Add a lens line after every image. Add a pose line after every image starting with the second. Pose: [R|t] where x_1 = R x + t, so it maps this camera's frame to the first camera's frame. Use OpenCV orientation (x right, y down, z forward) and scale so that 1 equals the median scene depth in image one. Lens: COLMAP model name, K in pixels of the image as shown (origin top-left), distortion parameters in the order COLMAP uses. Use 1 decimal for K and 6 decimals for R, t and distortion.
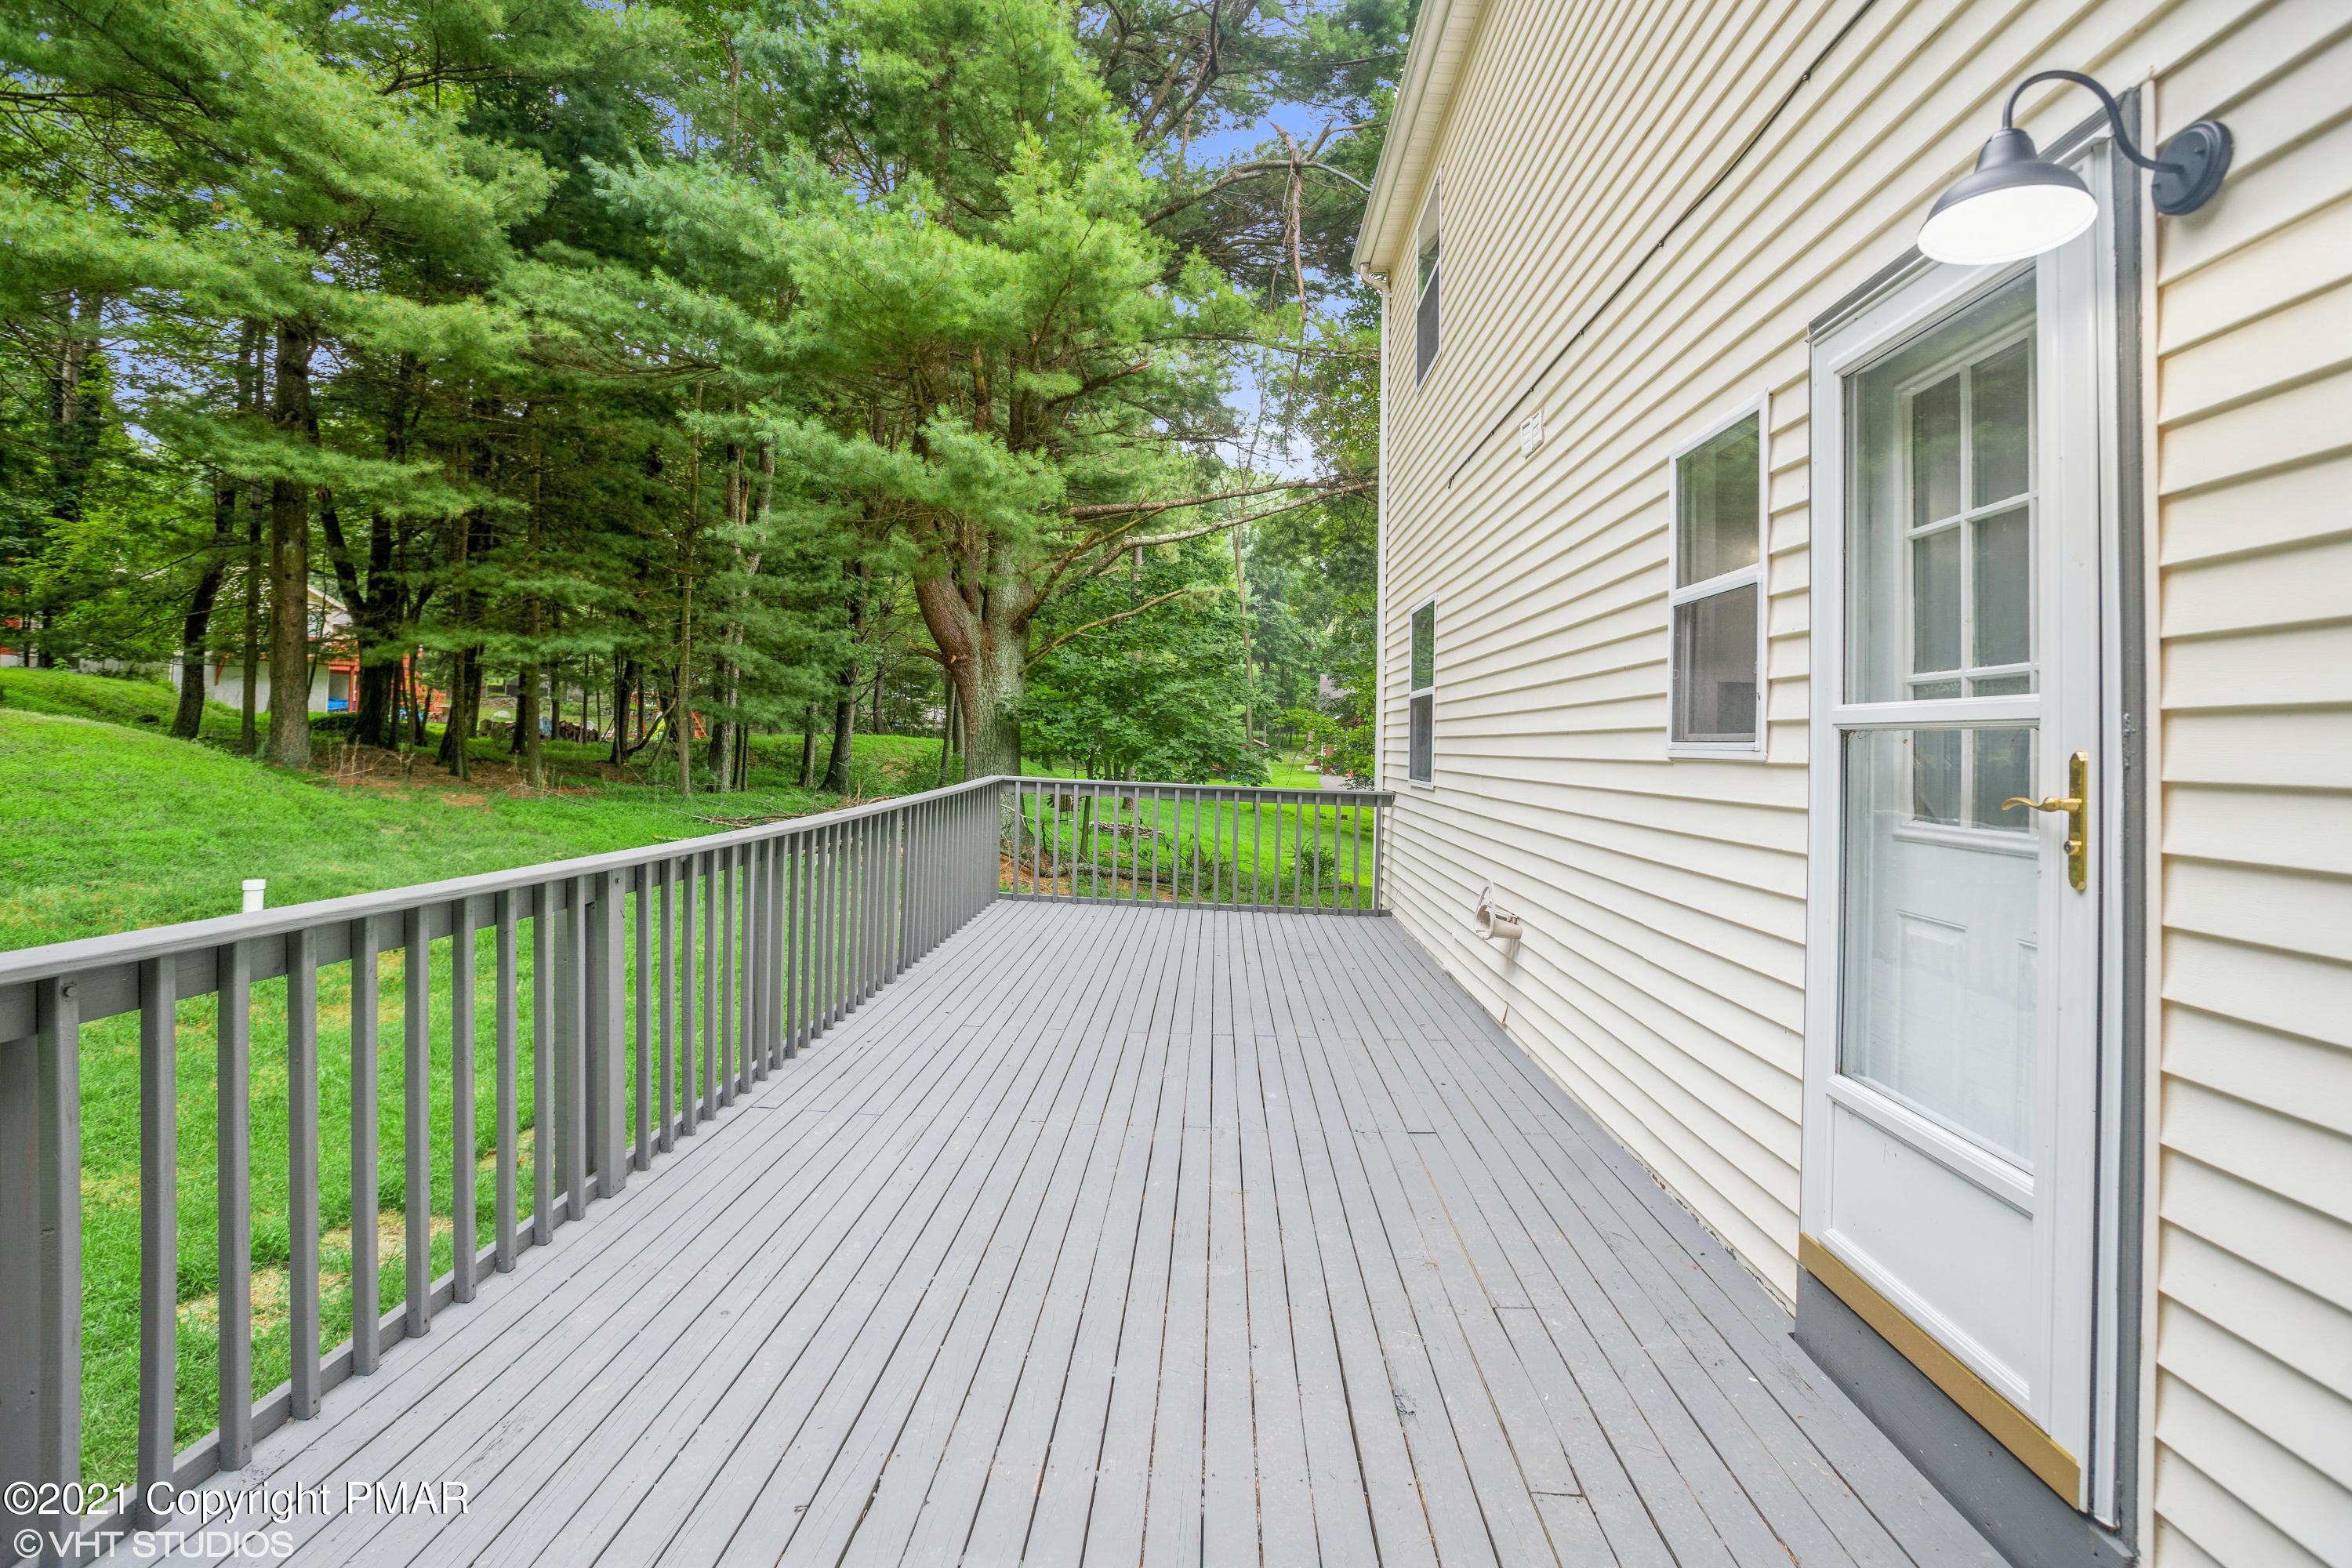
lens RADIAL K [[1130.6, 0, 1180.7], [0, 1130.6, 730.0], [0, 0, 1]] dist [-0.001892, 0.000468]
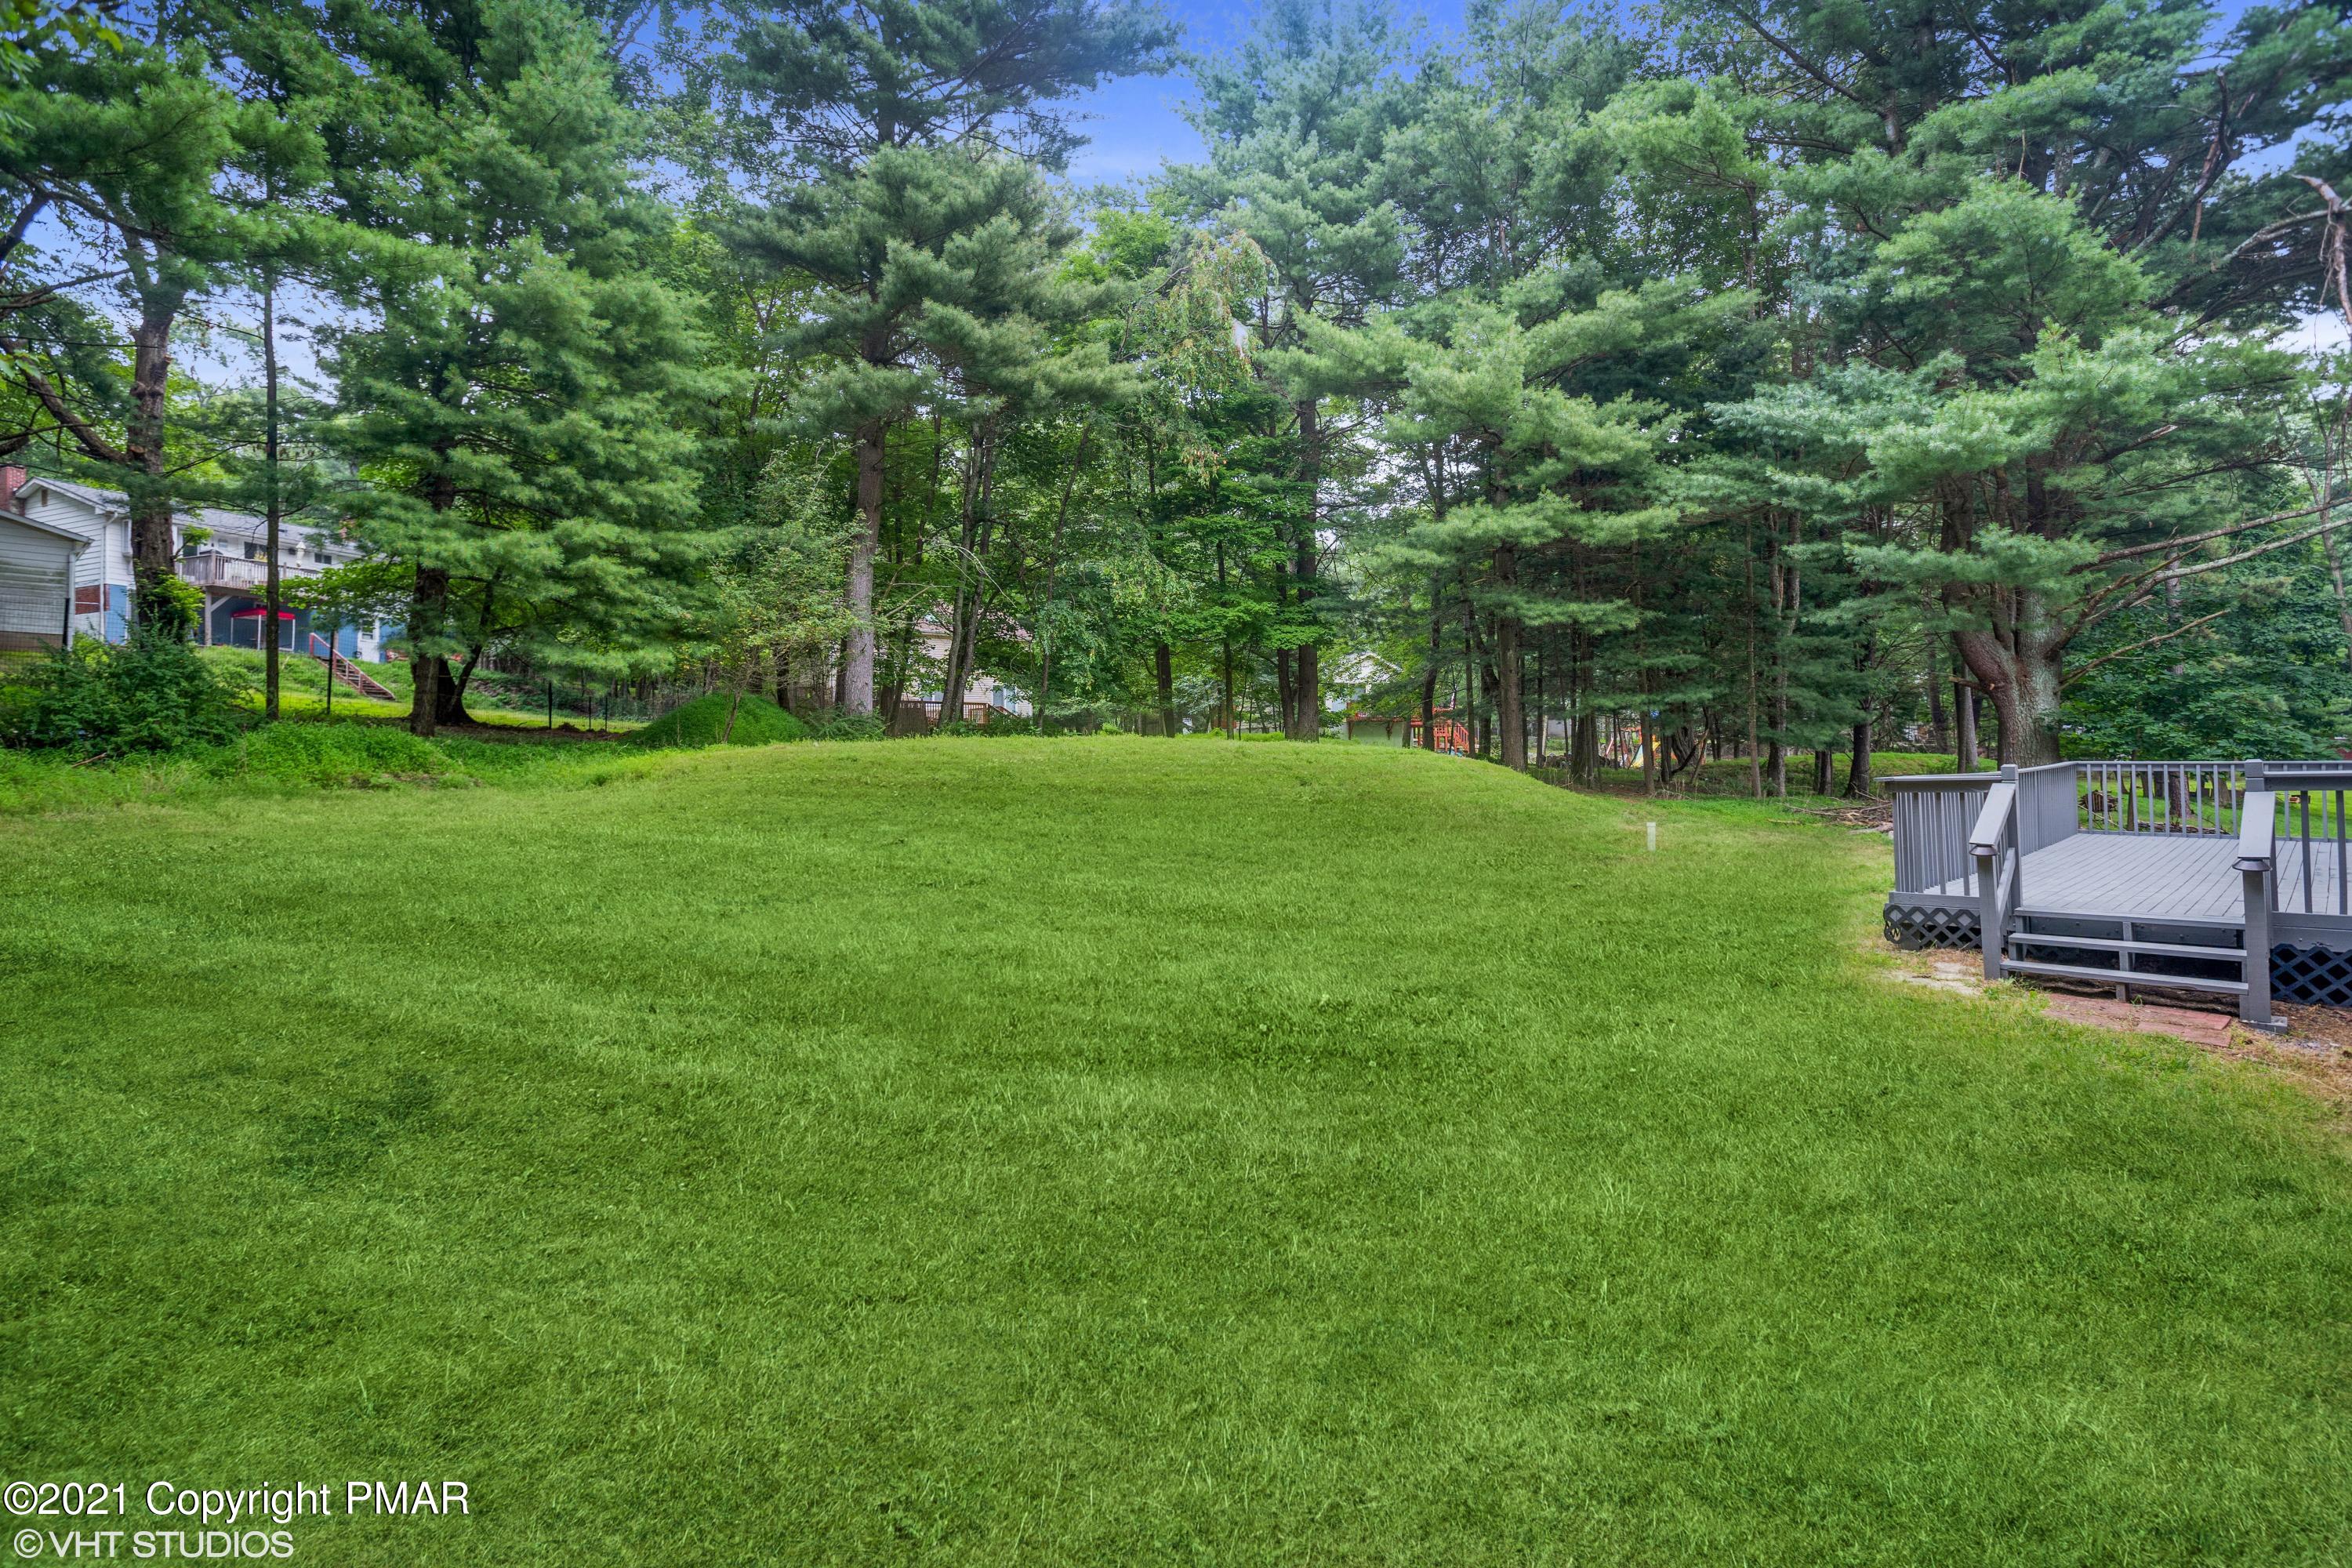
lens RADIAL K [[1130.6, 0, 1180.7], [0, 1130.6, 730.0], [0, 0, 1]] dist [-0.001892, 0.000468]
pose [[0.718853, -0.058039, -0.692735, 0.030018], [0.038359, 0.998302, -0.043835, 0.009619], [0.694103, 0.004939, 0.719859, -0.651439]]
